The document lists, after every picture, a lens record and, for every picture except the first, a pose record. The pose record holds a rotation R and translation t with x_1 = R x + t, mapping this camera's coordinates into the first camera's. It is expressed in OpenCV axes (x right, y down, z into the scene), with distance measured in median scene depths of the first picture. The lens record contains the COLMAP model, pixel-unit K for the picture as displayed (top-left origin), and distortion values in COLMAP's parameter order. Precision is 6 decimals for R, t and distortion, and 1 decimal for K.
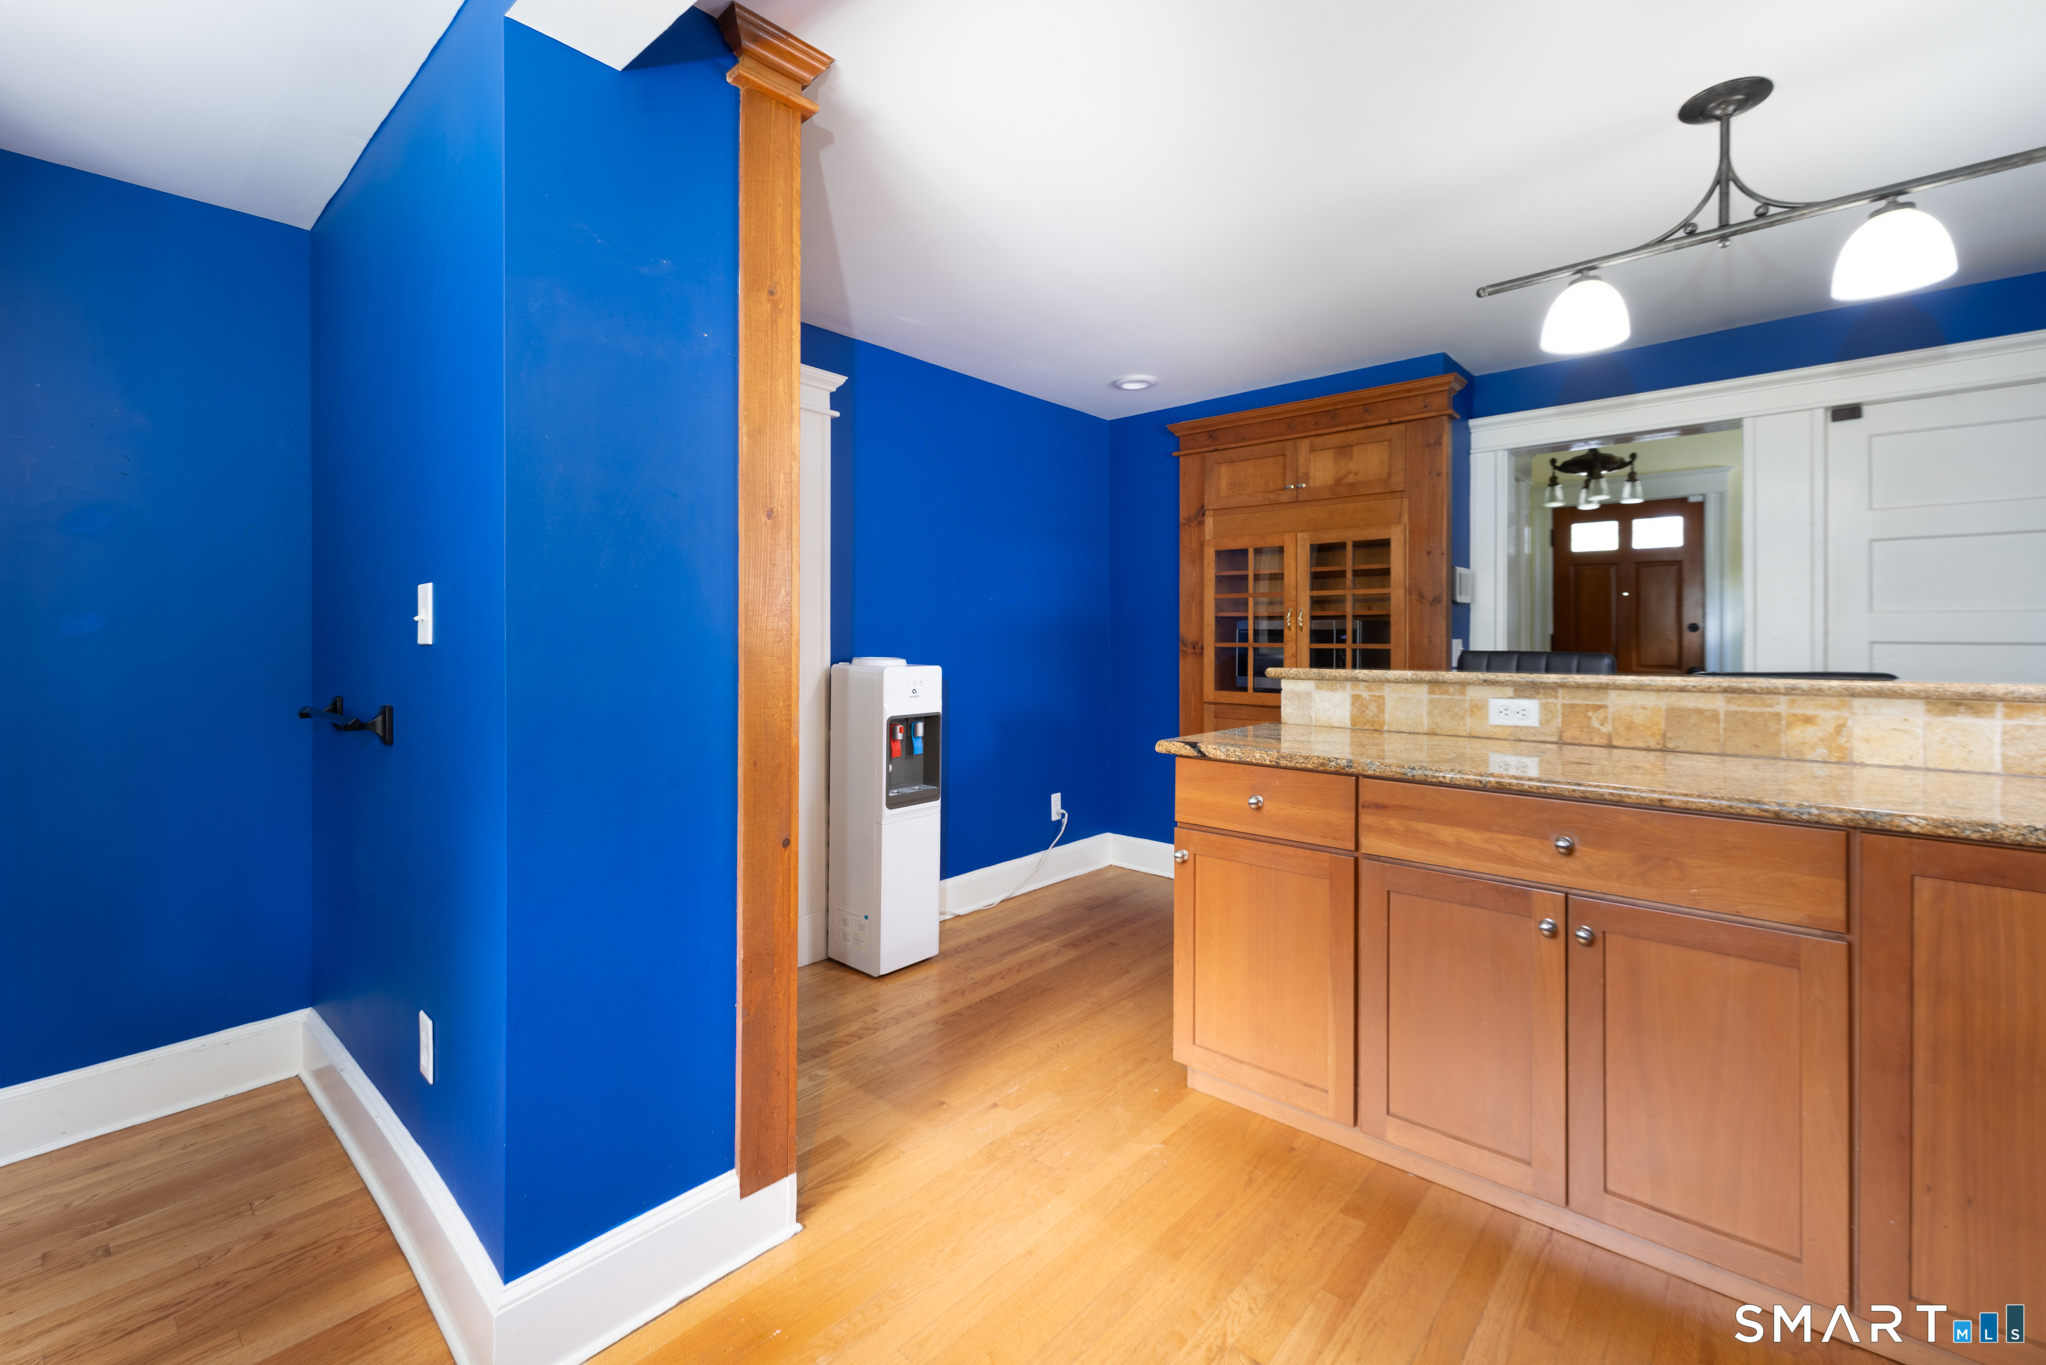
lens RADIAL K [[869.2, 0, 1007.9], [0, 869.2, 624.4], [0, 0, 1]] dist [0.000418, -0.000628]
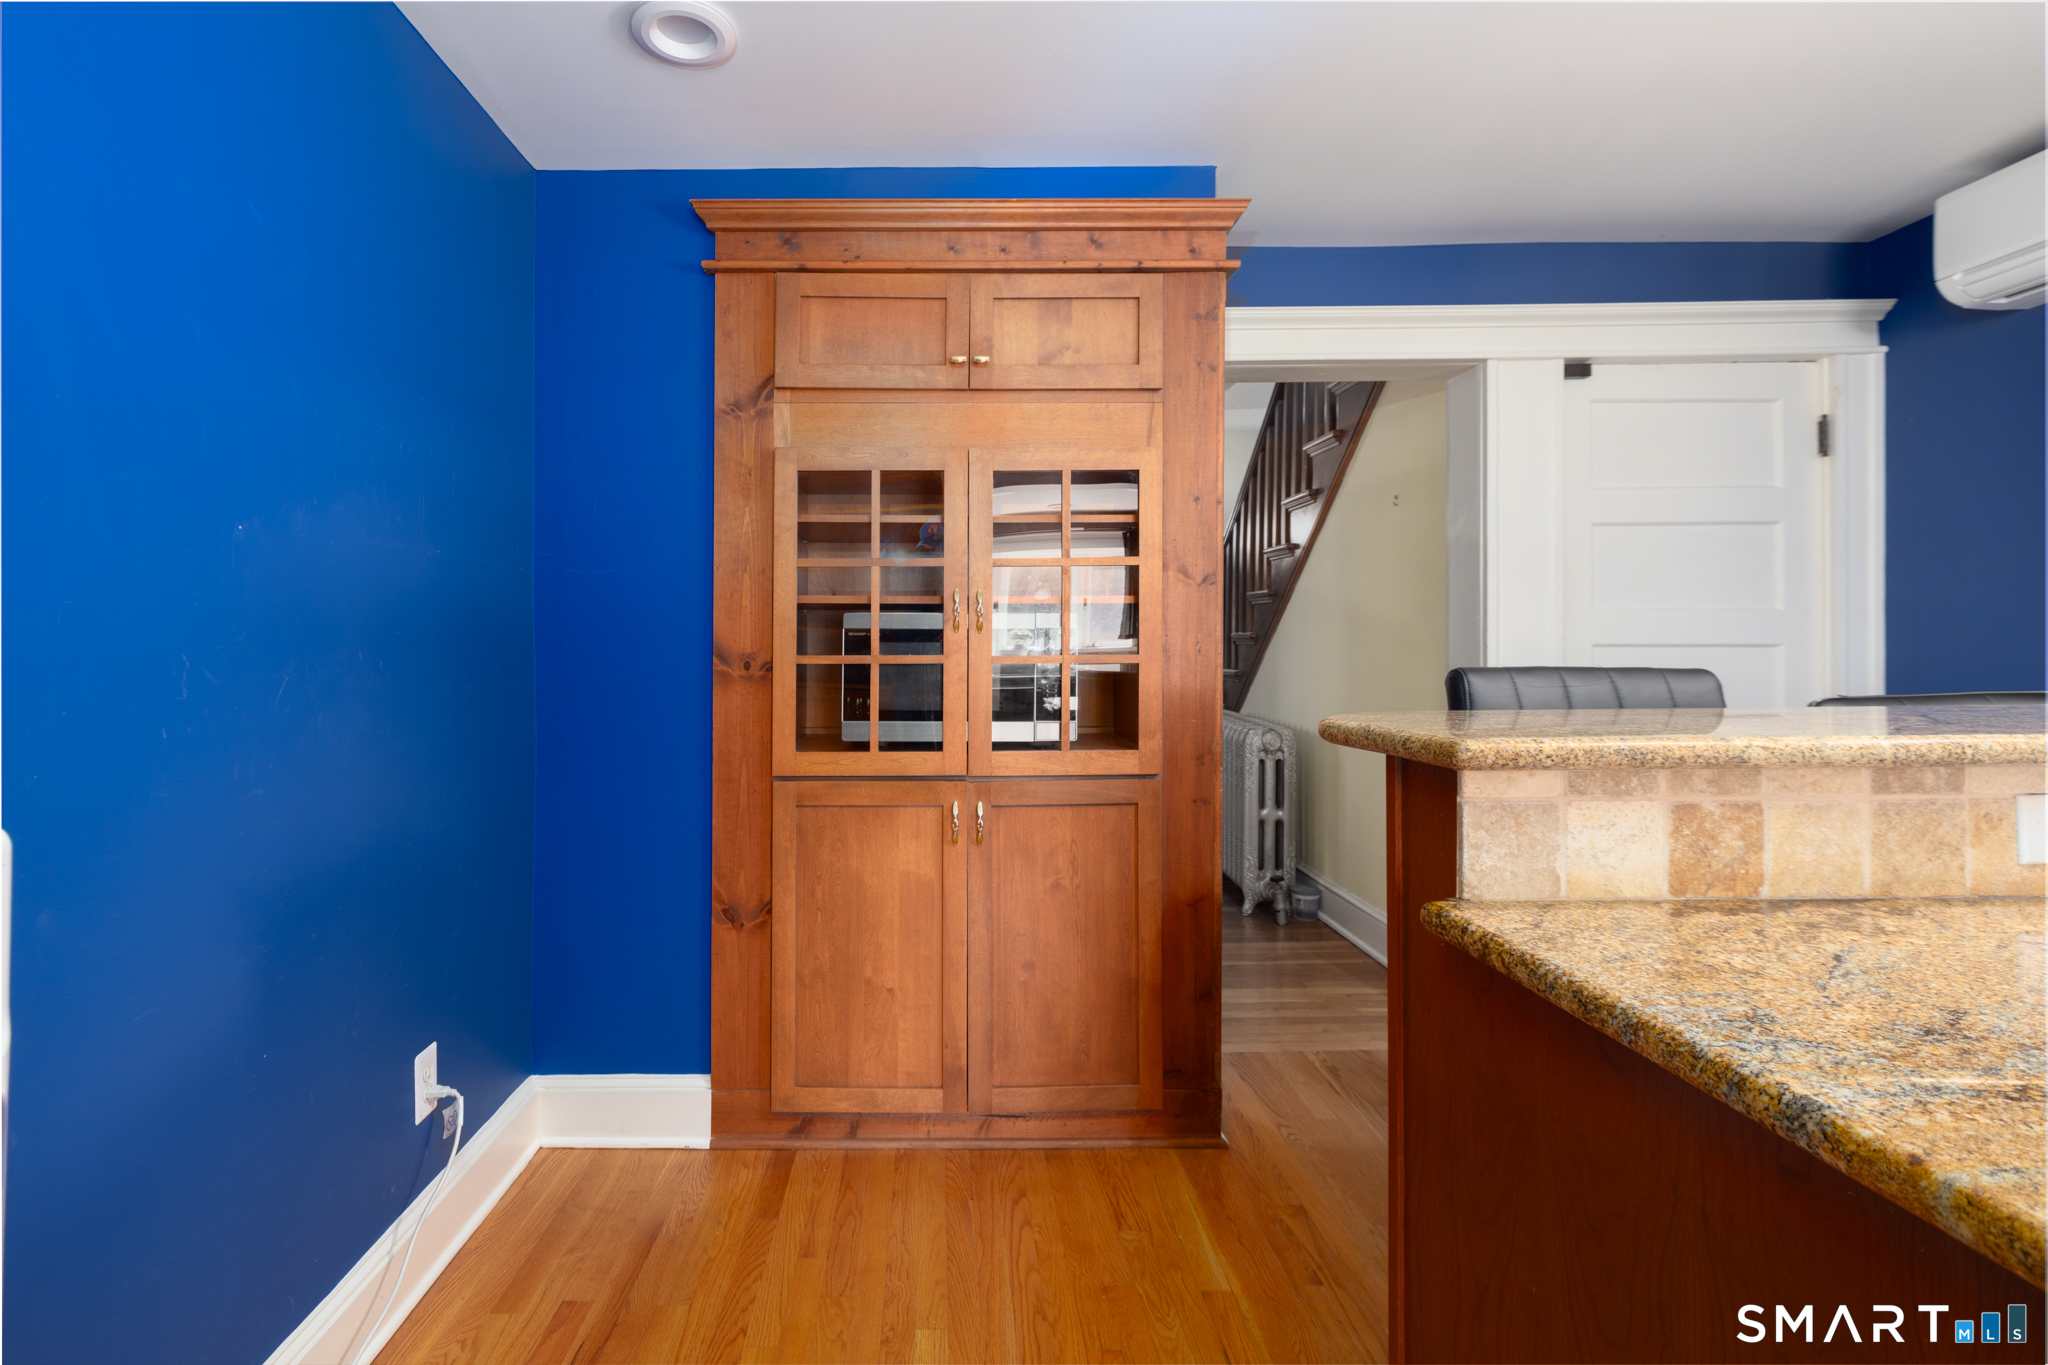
lens RADIAL K [[870.0, 0, 930.3], [0, 870.0, 631.6], [0, 0, 1]] dist [0.000418, -0.000628]
pose [[0.739098, 0.000402, 0.673598, -0.041995], [-0.002087, 0.999996, 0.001693, 0.006097], [-0.673595, -0.002656, 0.739096, 0.583862]]
